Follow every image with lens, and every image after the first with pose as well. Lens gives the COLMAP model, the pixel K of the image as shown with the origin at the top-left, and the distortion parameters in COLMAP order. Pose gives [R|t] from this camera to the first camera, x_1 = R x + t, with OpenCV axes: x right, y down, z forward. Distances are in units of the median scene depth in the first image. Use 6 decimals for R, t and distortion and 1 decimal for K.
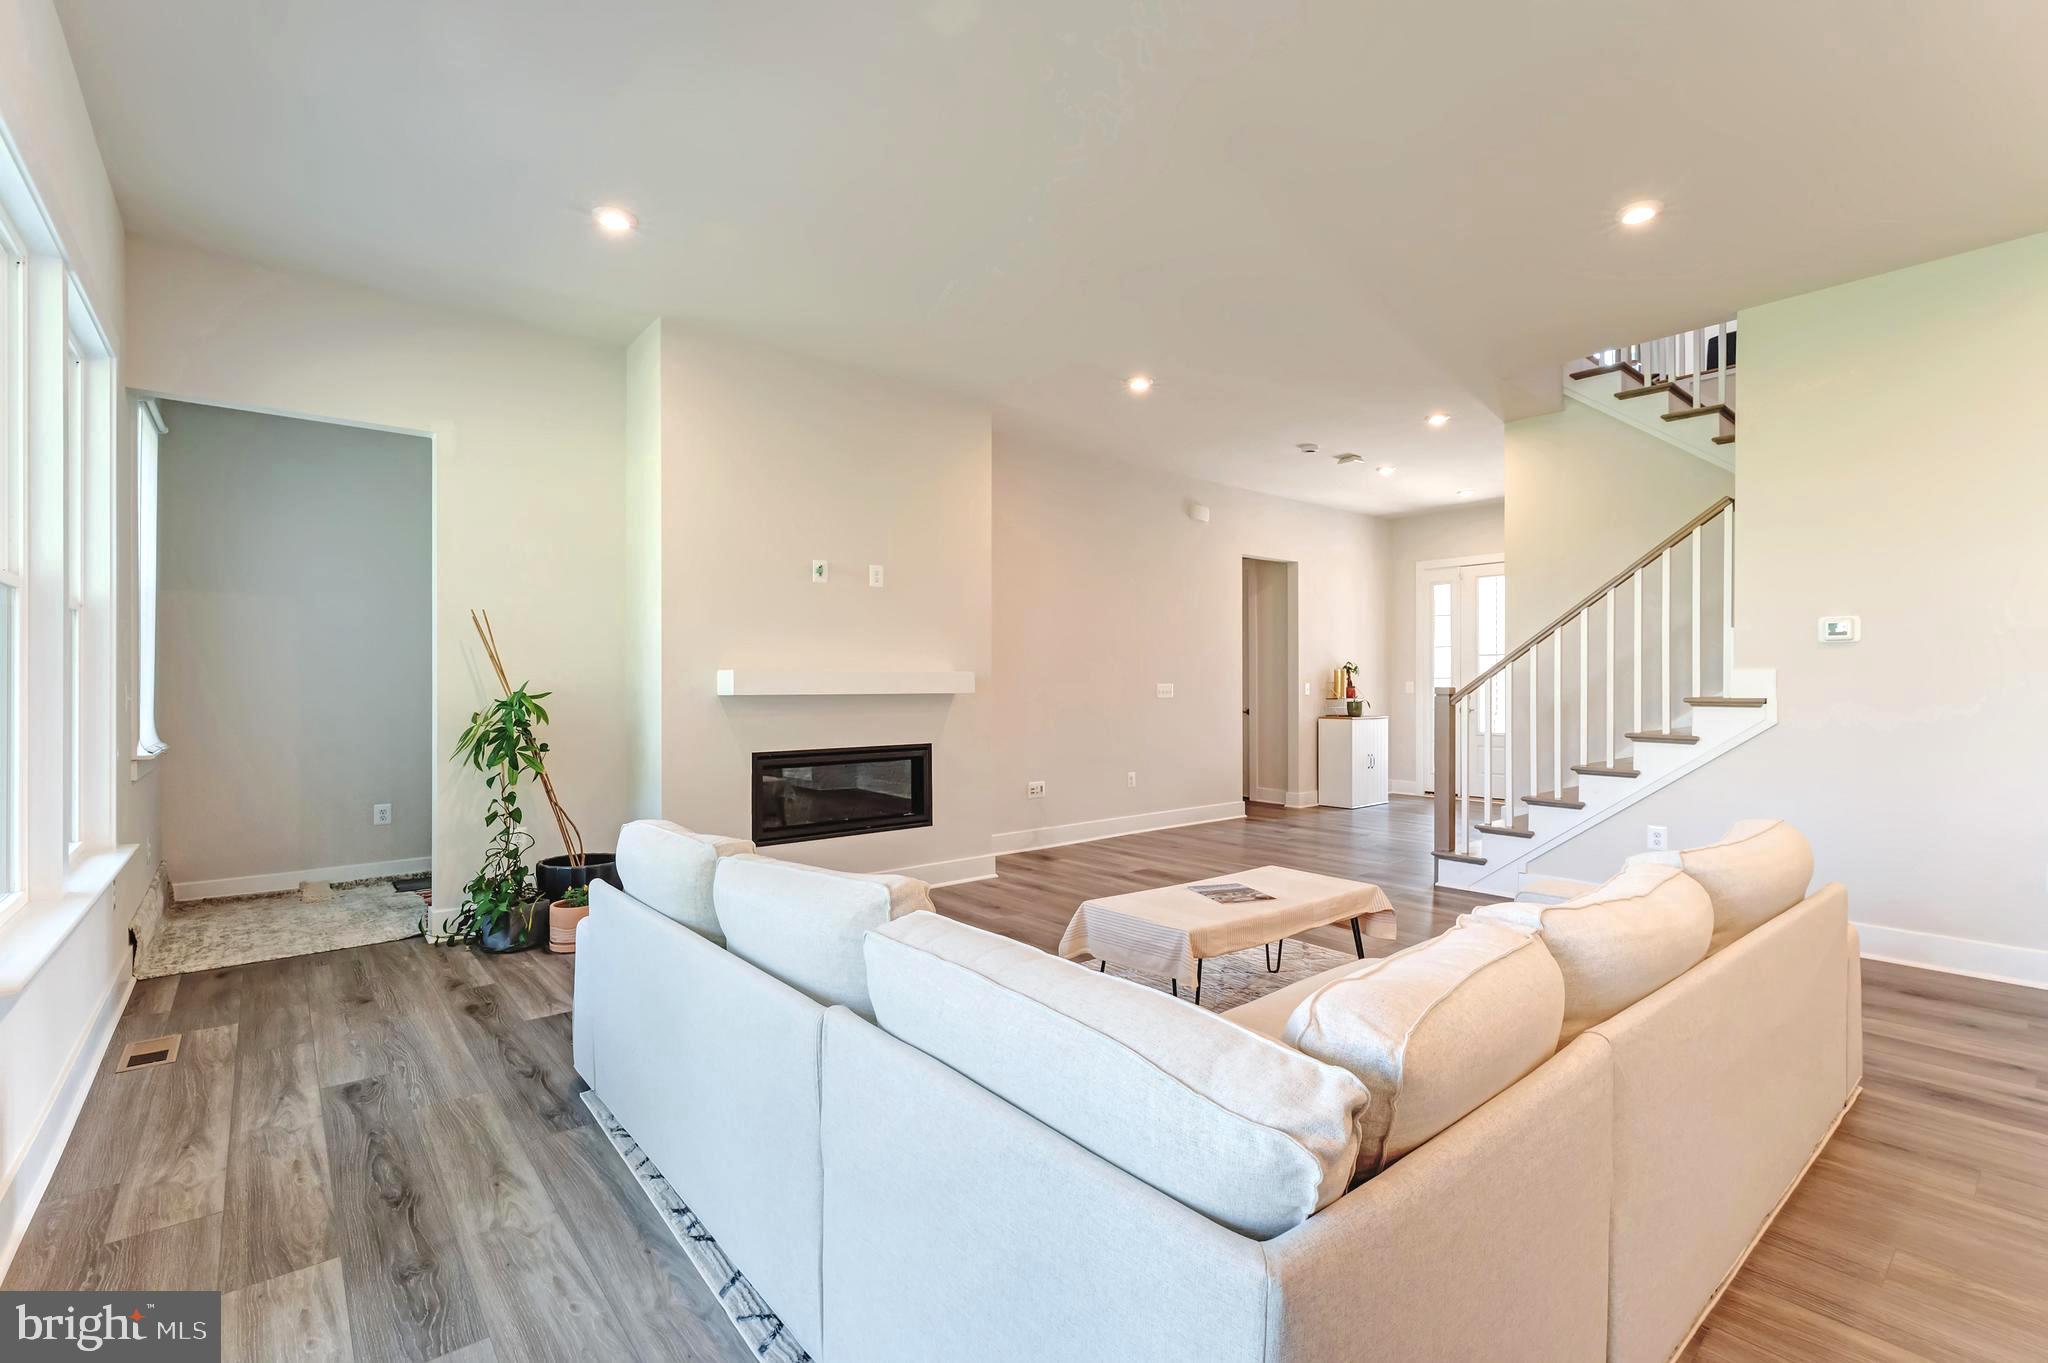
lens RADIAL K [[900.1, 0, 1024.0], [0, 900.1, 681.5], [0, 0, 1]] dist [0.000644, 0.000086]
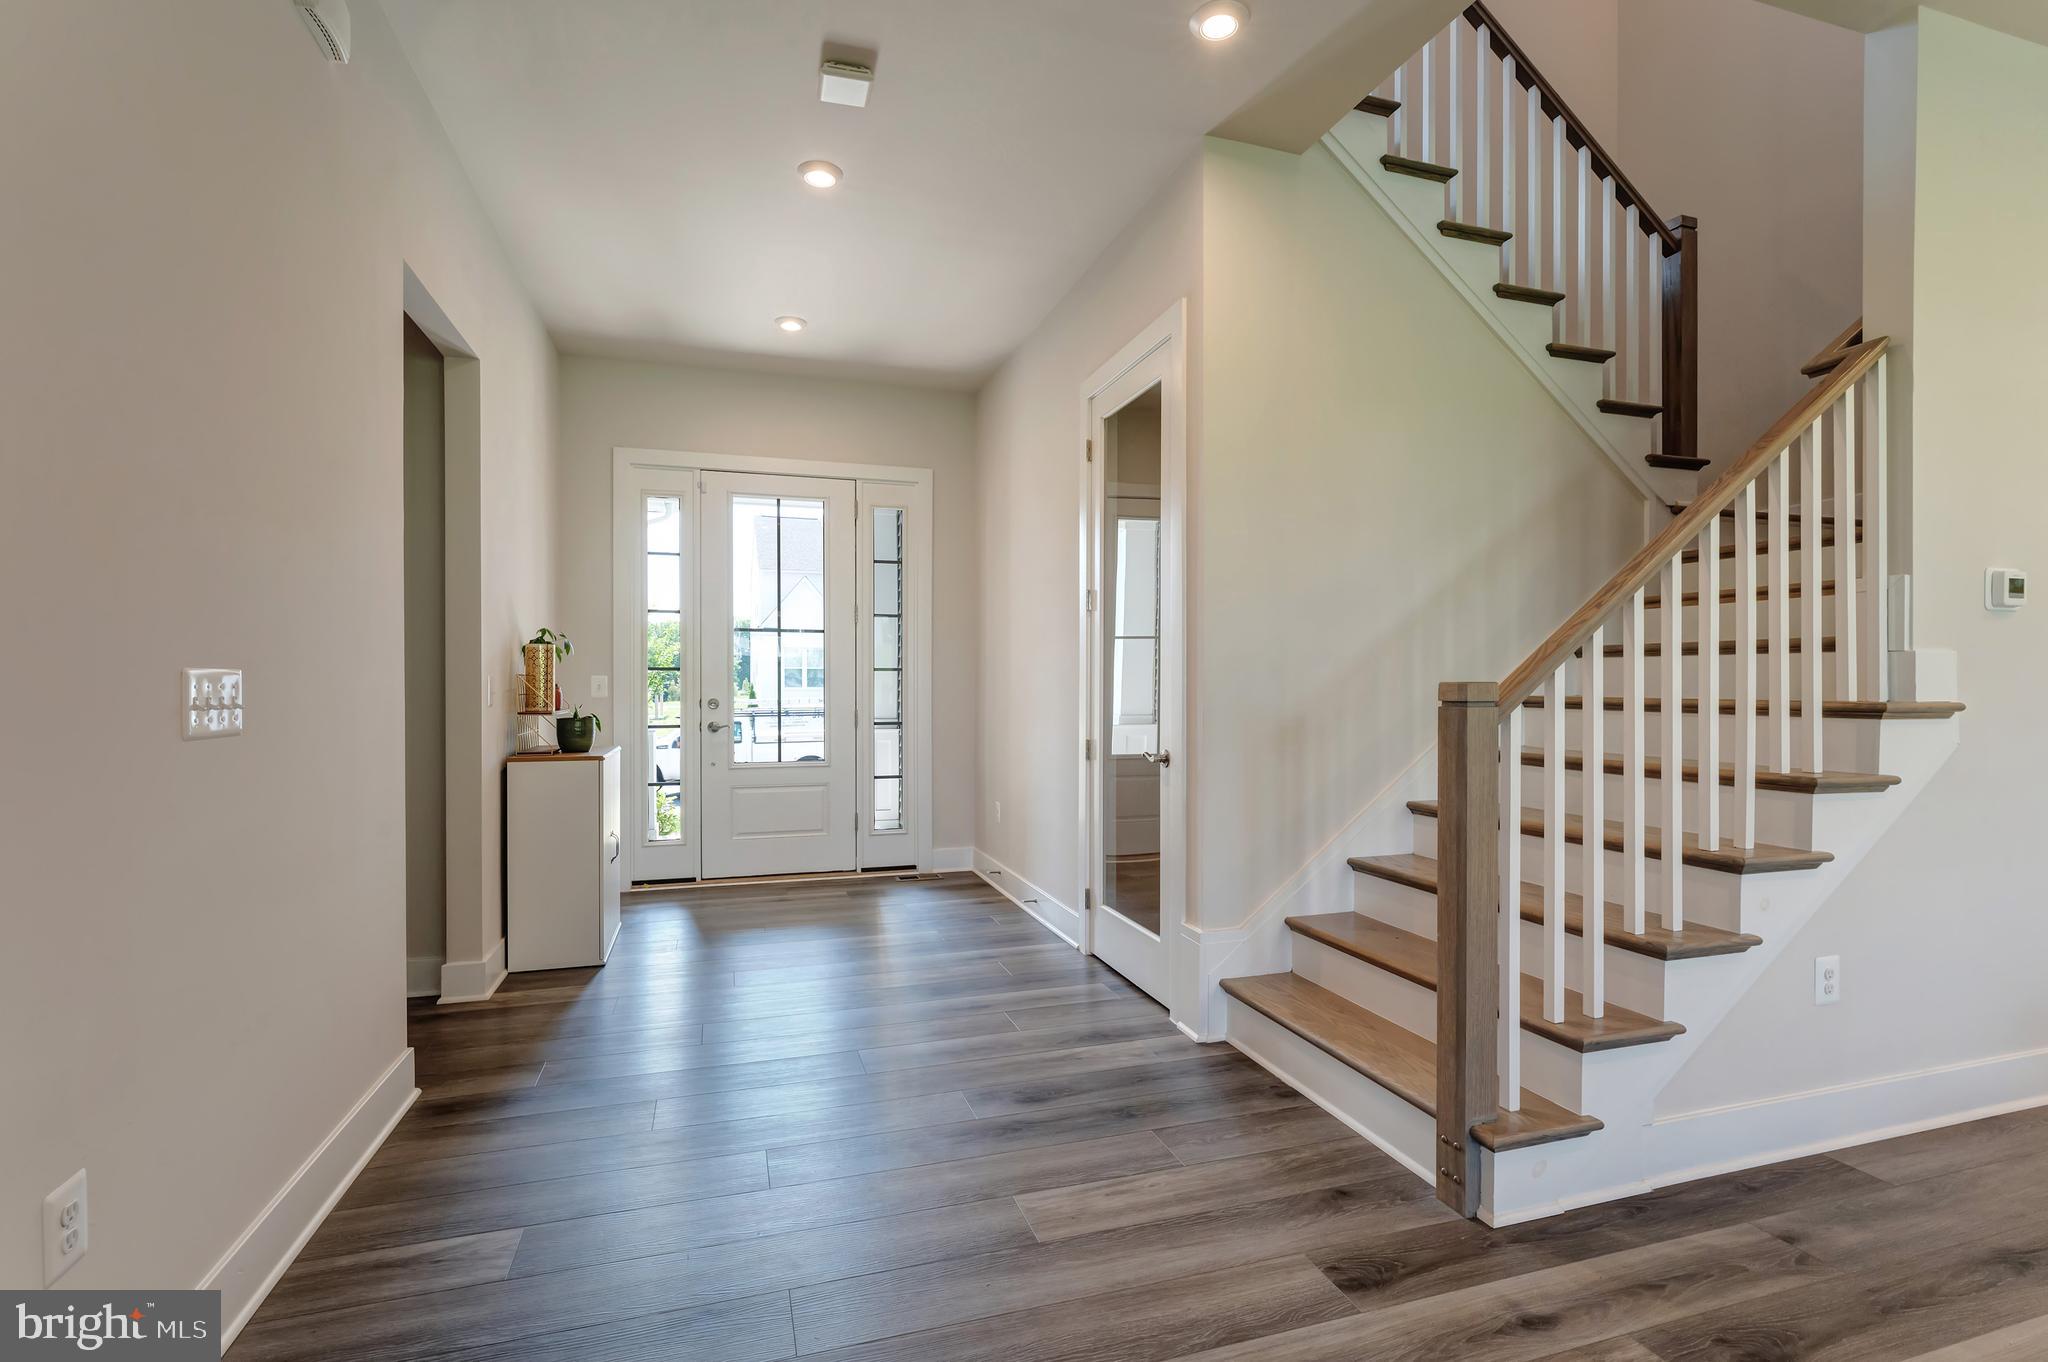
lens RADIAL K [[938.9, 0, 1013.1], [0, 938.9, 687.5], [0, 0, 1]] dist [0.001401, 0.000153]
pose [[0.382786, -0.000699, 0.923837, 0.035709], [-0.005106, 0.999983, 0.002872, 0.008858], [-0.923823, -0.005816, 0.382776, 1.122543]]
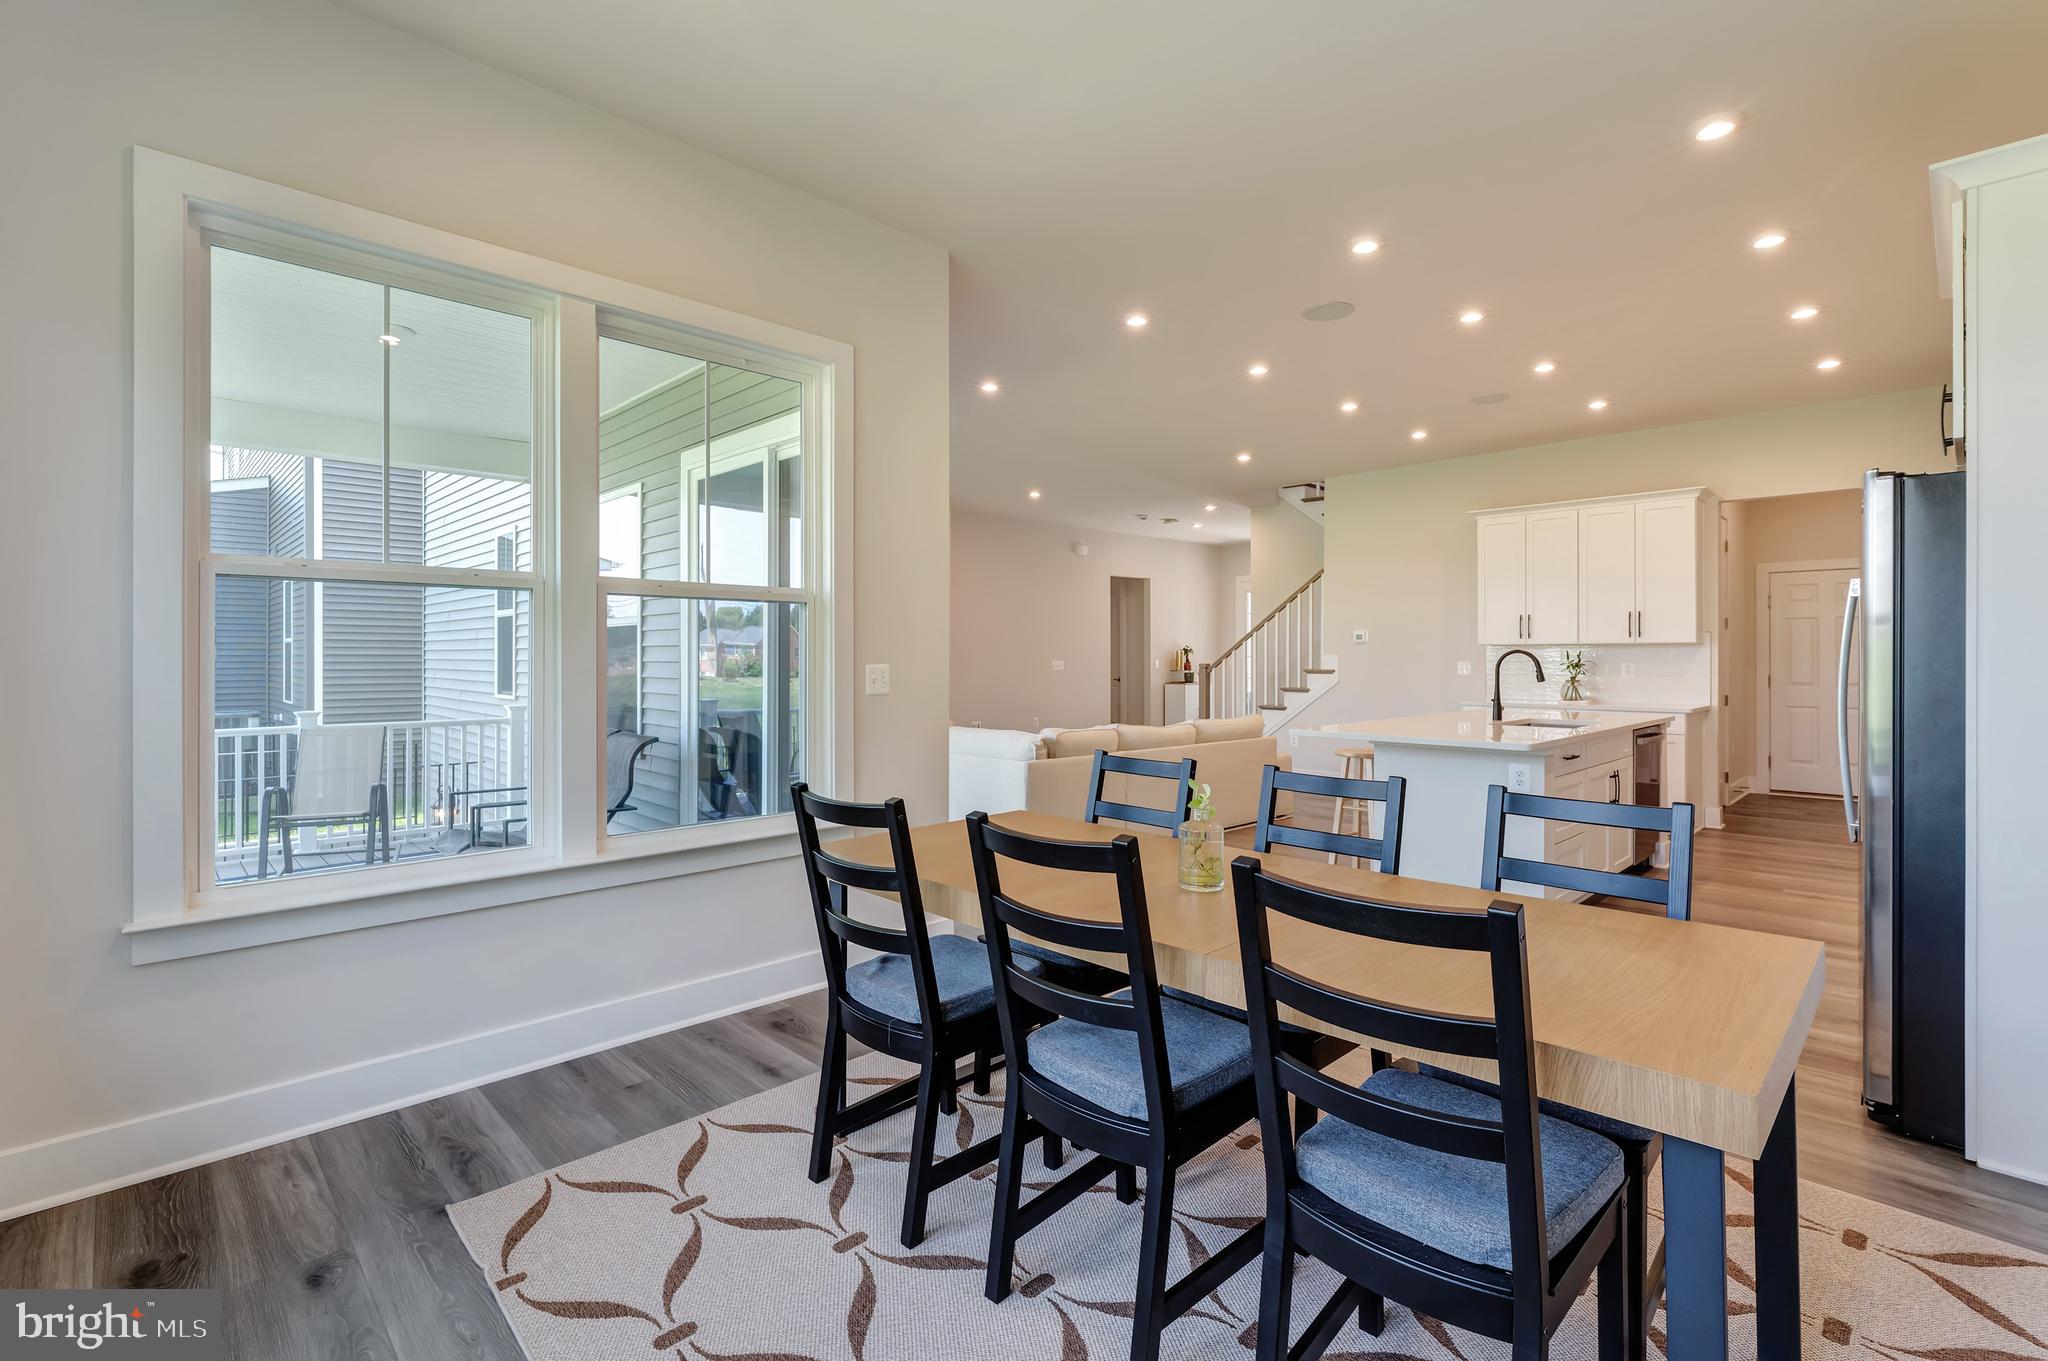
lens RADIAL K [[921.8, 0, 1024.0], [0, 921.8, 680.5], [0, 0, 1]] dist [0.000132, 0.000003]
pose [[0.996851, -0.001516, 0.079284, -0.040732], [-0.000703, 0.999609, 0.027963, -0.012591], [-0.079296, -0.027931, 0.996460, -0.879476]]
